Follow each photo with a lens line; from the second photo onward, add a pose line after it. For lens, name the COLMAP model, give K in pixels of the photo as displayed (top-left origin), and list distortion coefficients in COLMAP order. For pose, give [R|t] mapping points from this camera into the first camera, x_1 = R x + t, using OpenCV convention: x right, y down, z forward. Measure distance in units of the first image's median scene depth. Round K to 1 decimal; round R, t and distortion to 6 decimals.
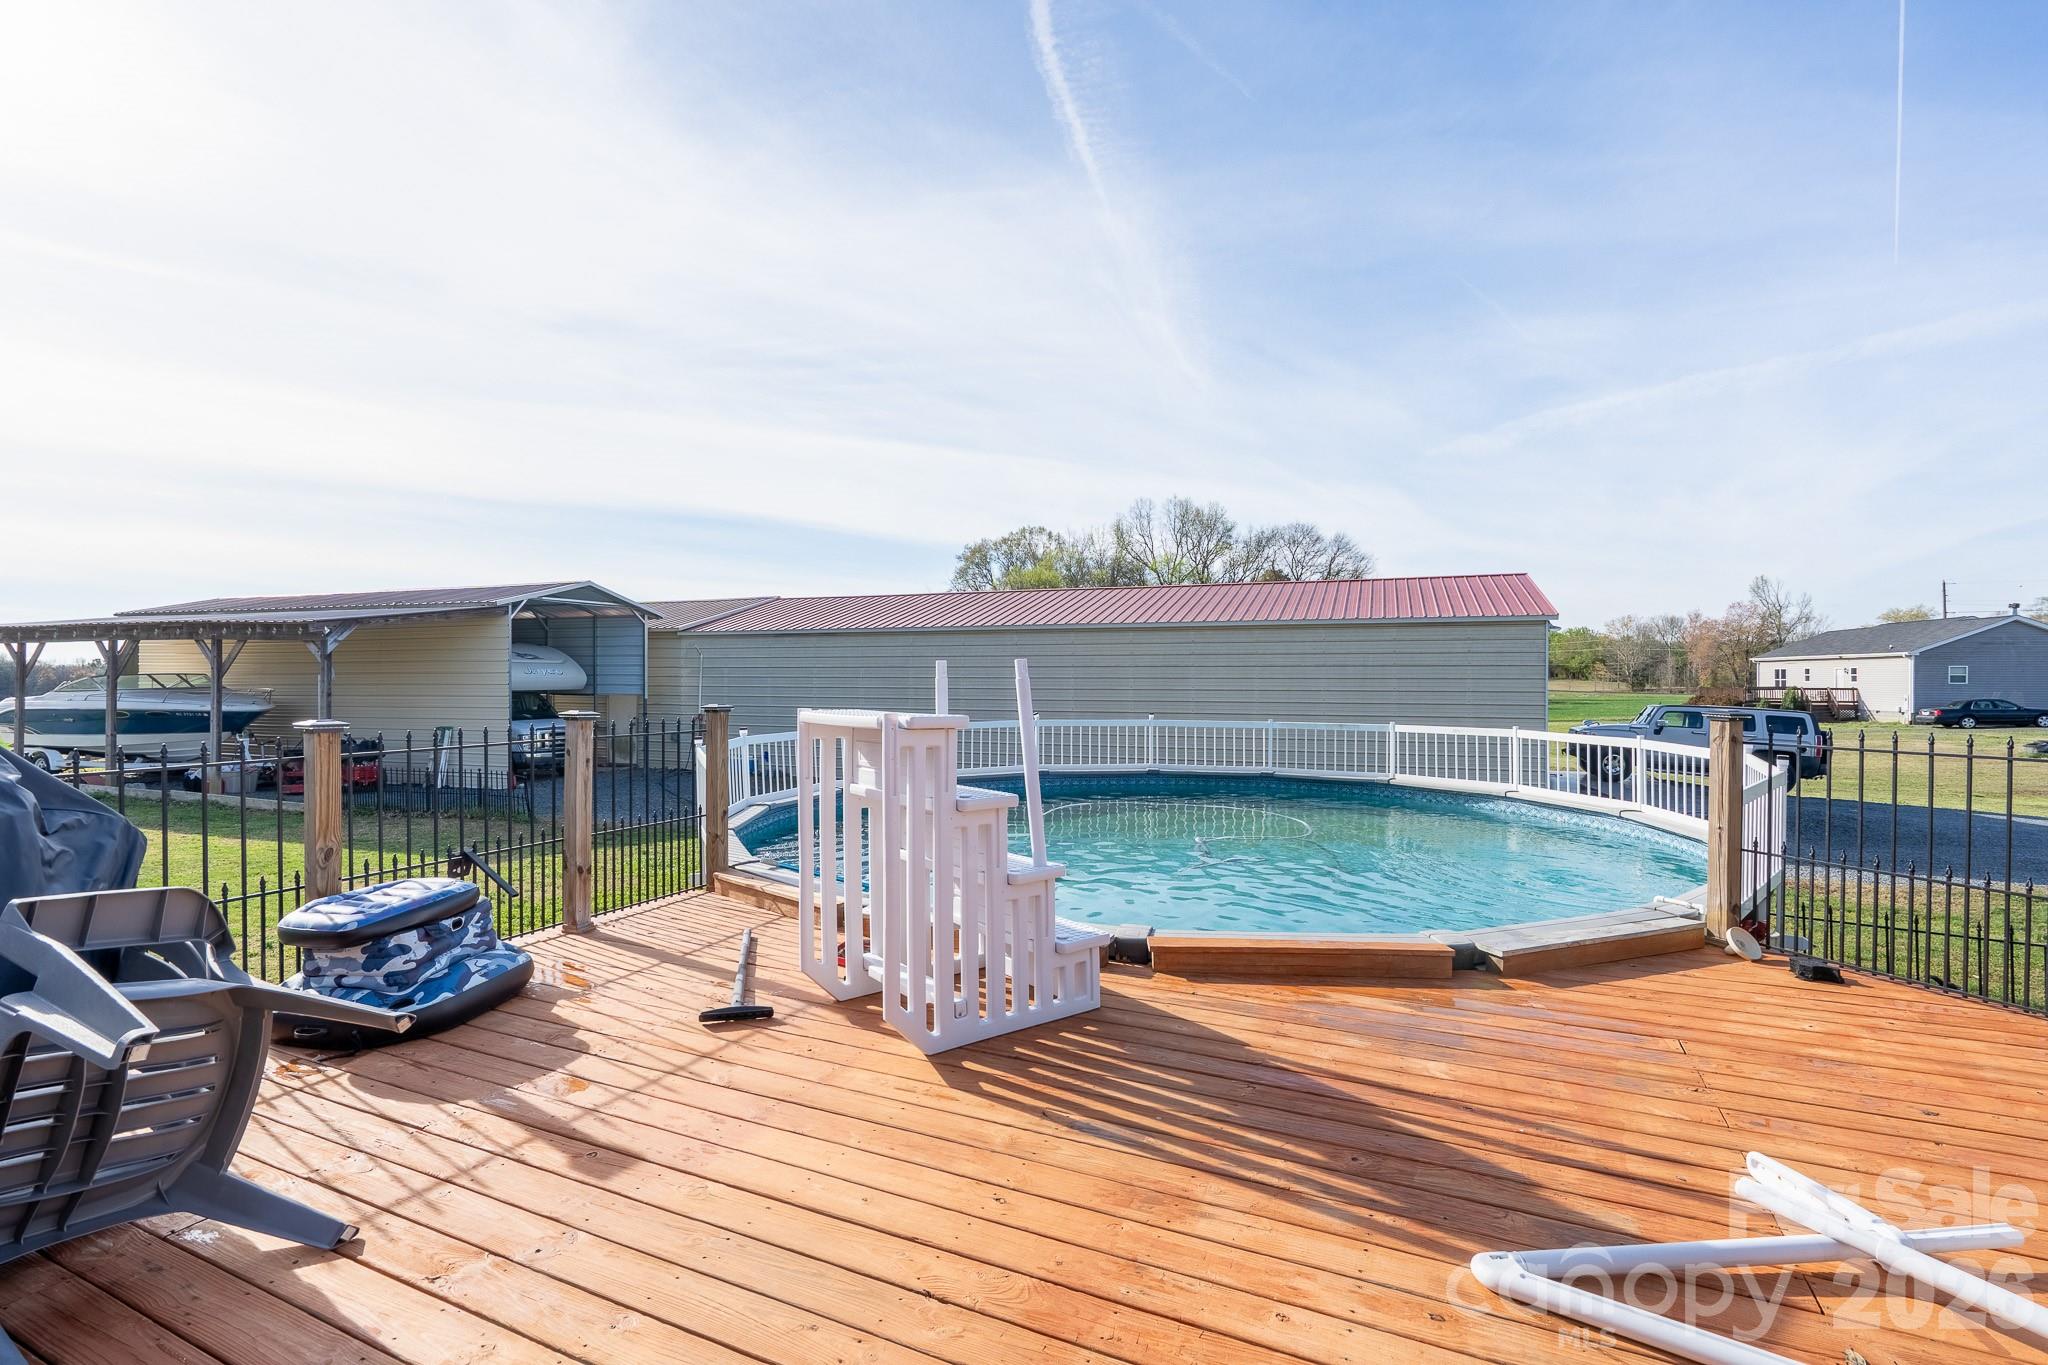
lens RADIAL K [[933.5, 0, 997.3], [0, 933.5, 680.0], [0, 0, 1]] dist [0.000578, 0.000043]
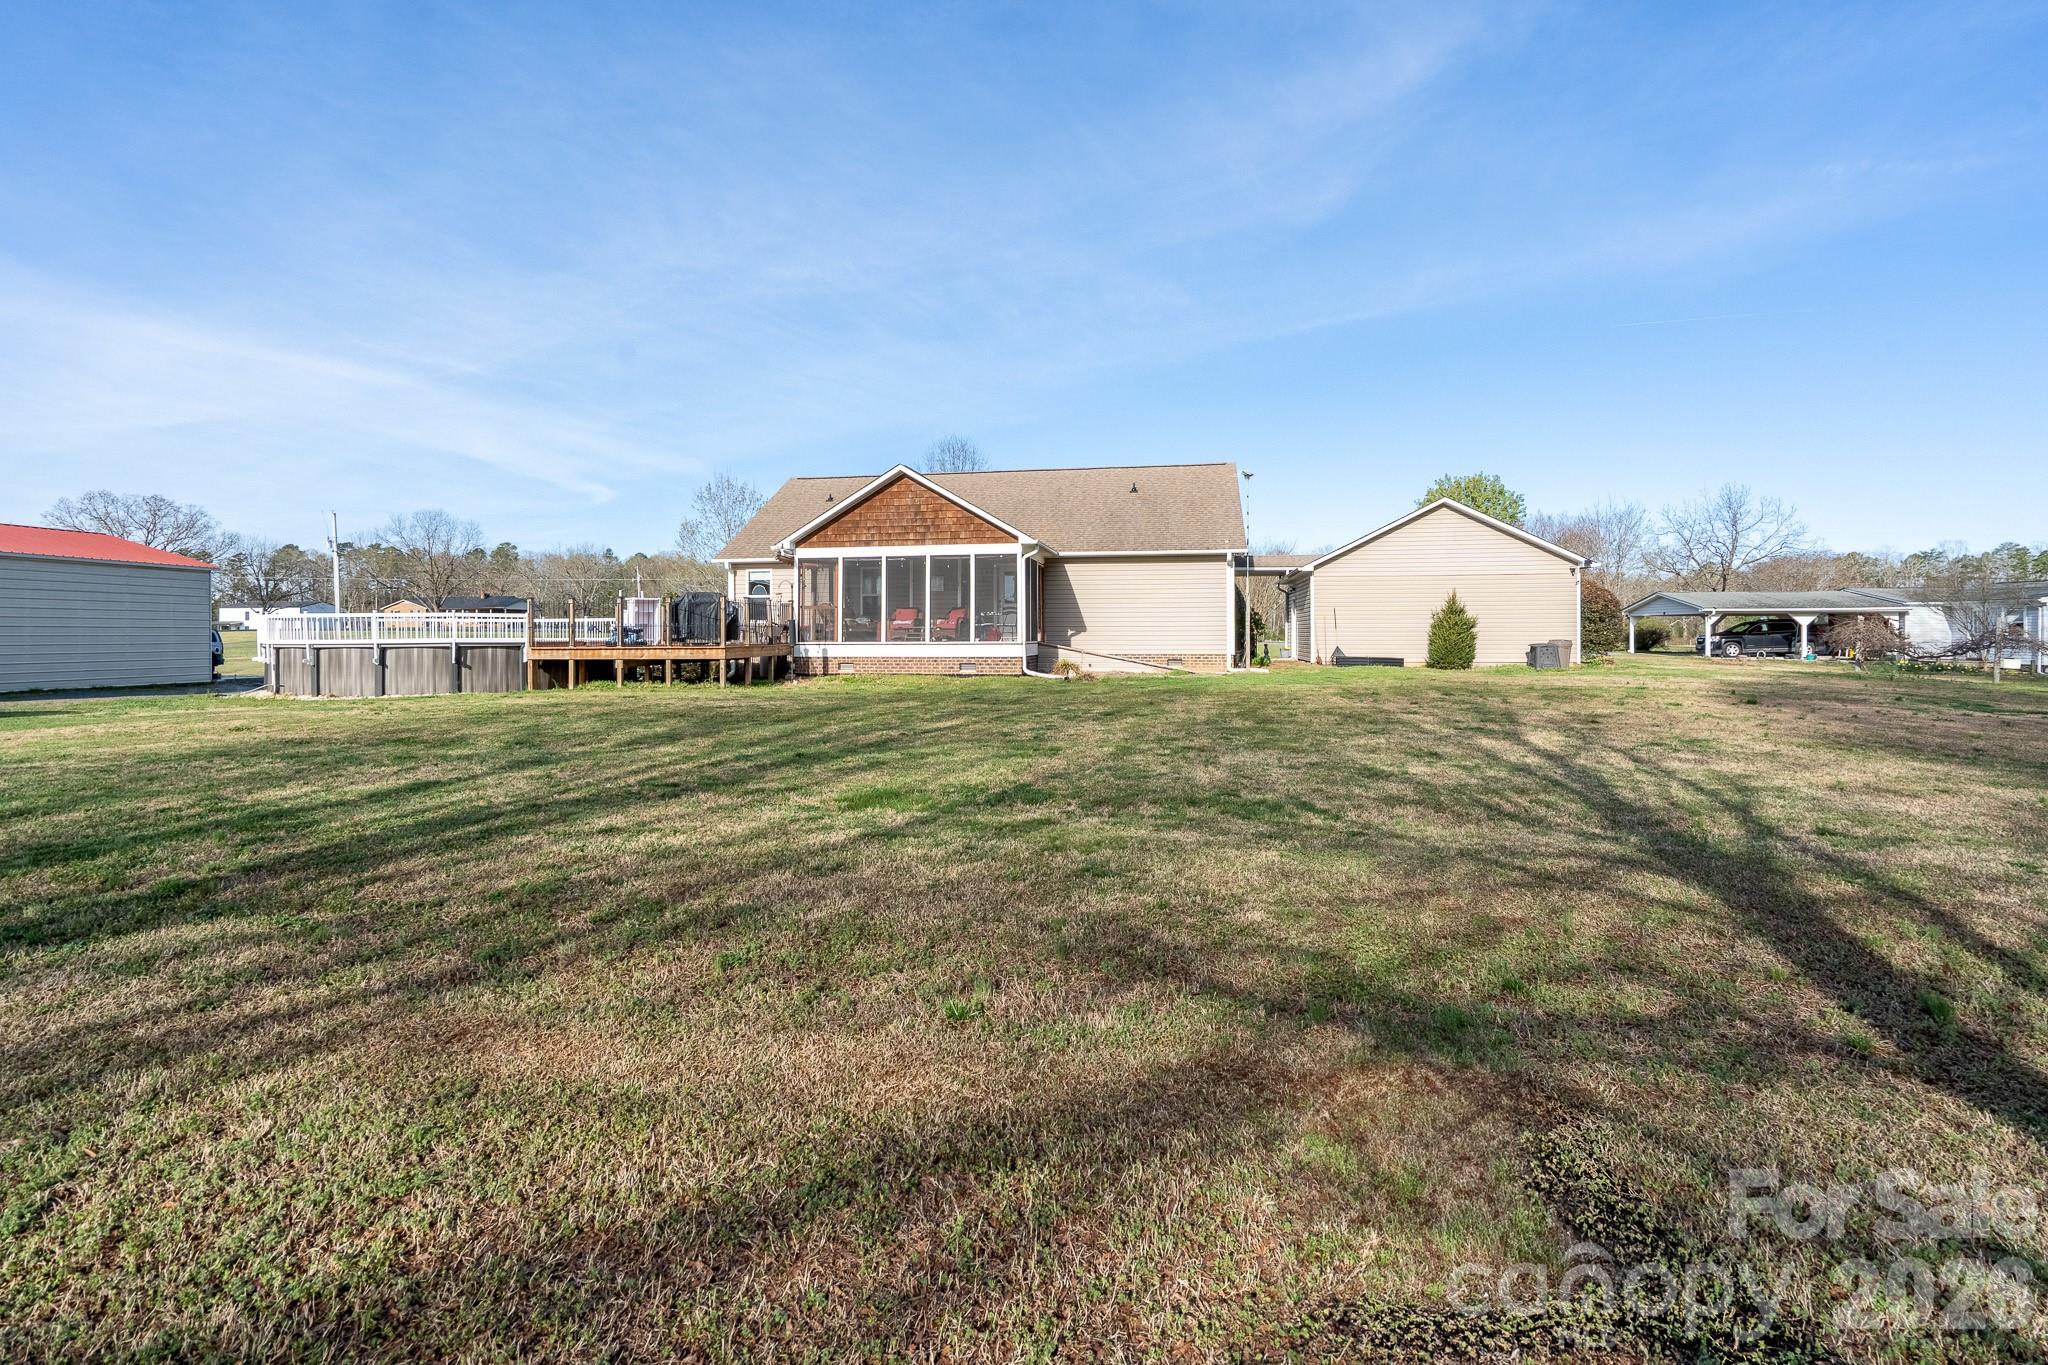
lens RADIAL K [[978.6, 0, 1019.3], [0, 978.6, 695.9], [0, 0, 1]] dist [-0.000648, -0.000153]
pose [[-0.269207, -0.052031, 0.961676, -1.403091], [0.016202, 0.998154, 0.058540, 0.076036], [-0.962946, 0.031340, -0.267867, 0.039754]]
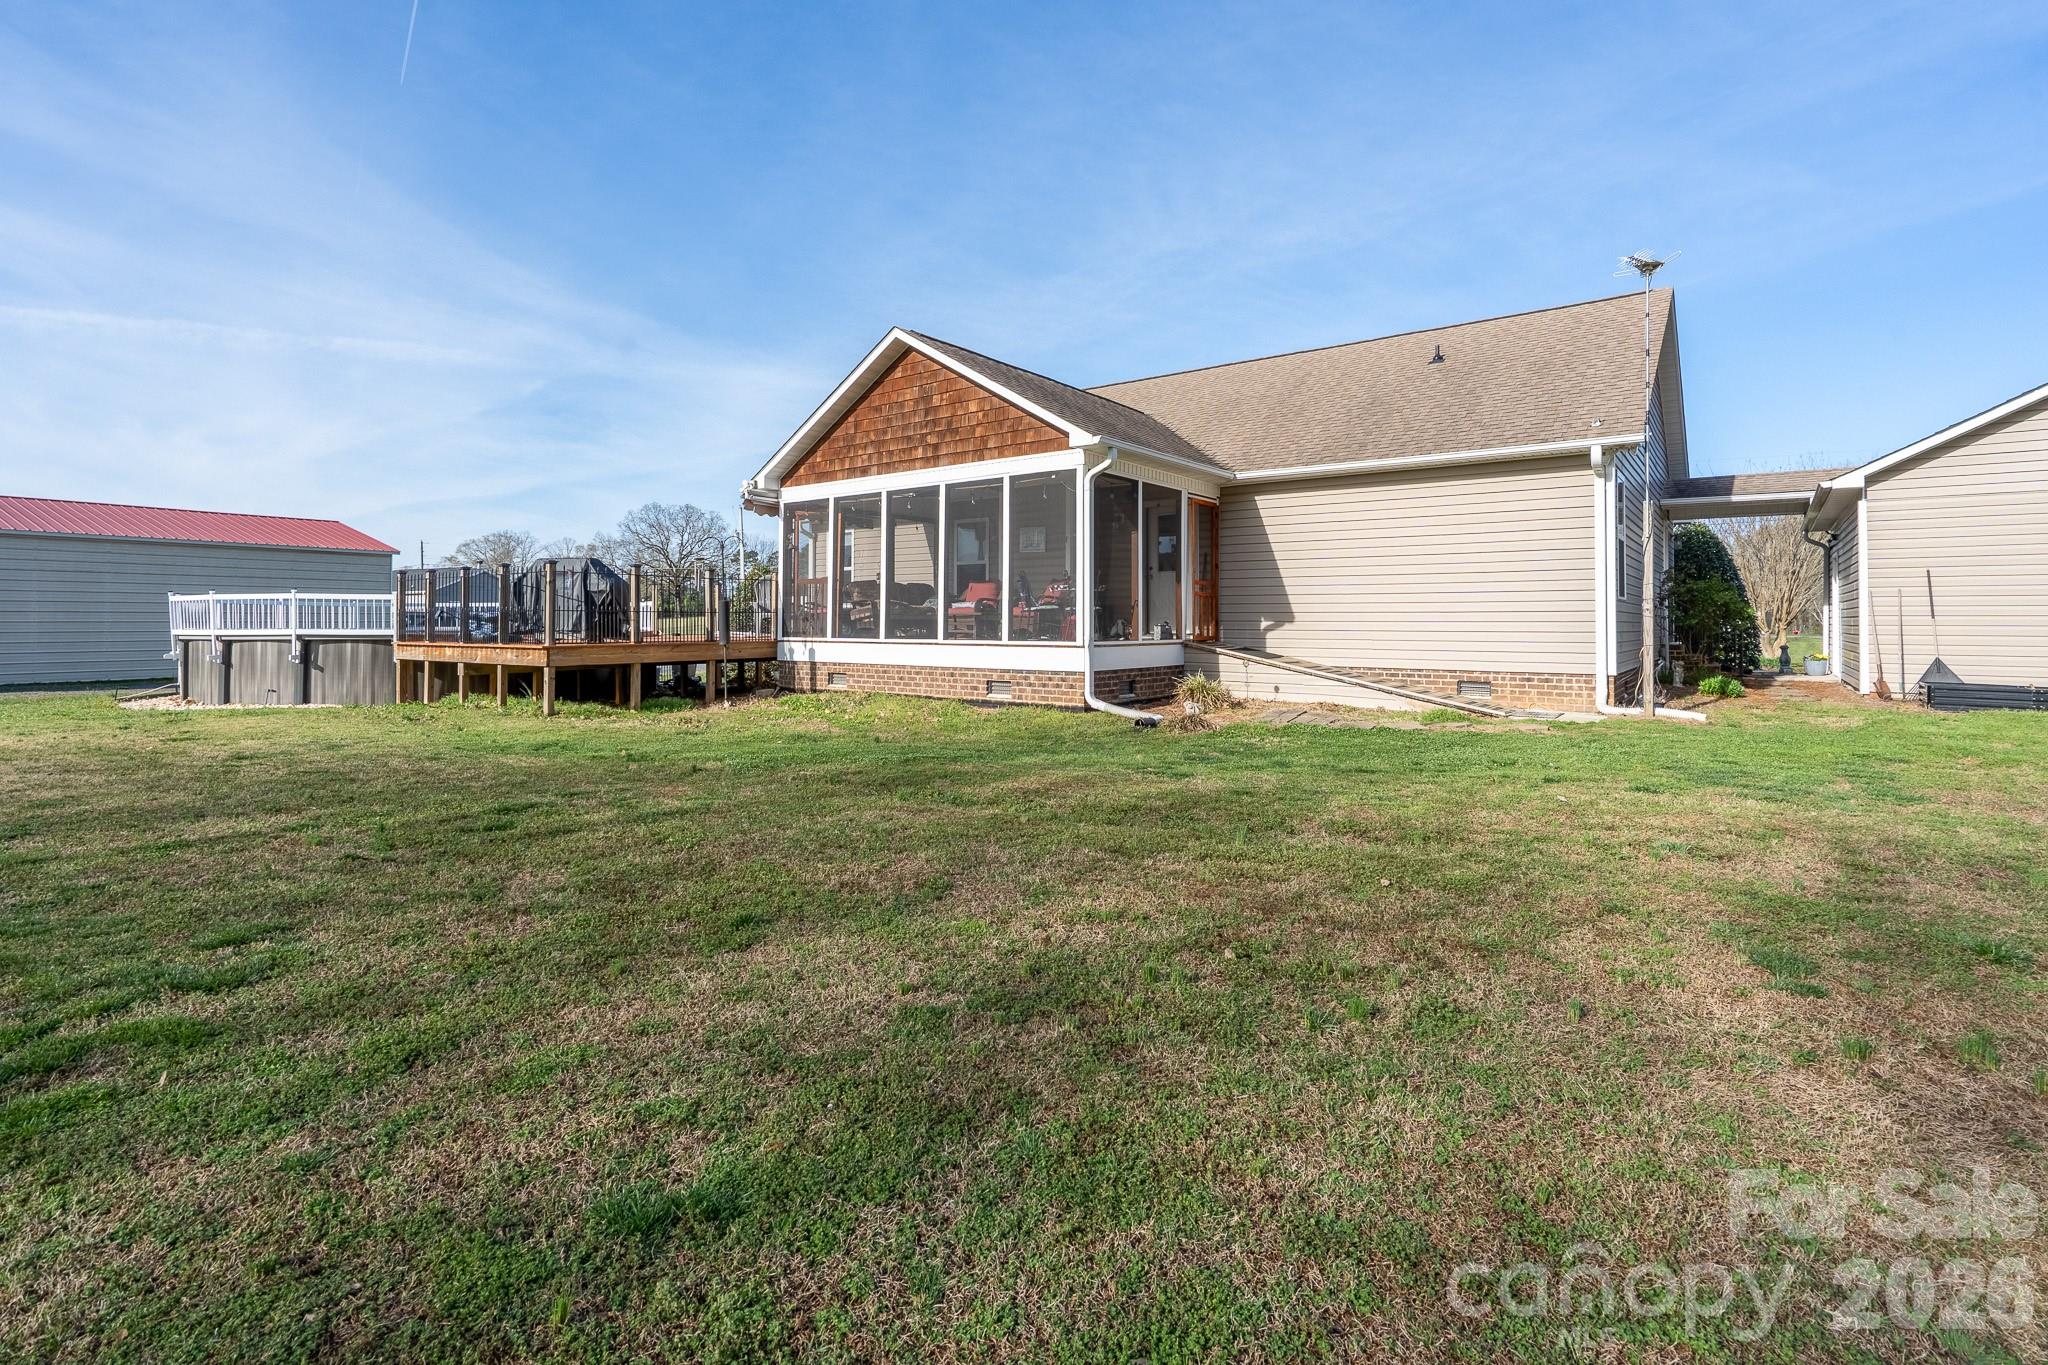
lens RADIAL K [[995.7, 0, 1015.8], [0, 995.7, 626.4], [0, 0, 1]] dist [-0.005171, -0.000106]
pose [[0.207745, 0.003246, 0.978178, -0.809584], [0.008673, 0.999949, -0.005160, 0.072694], [-0.978144, 0.009556, 0.207707, -0.408313]]
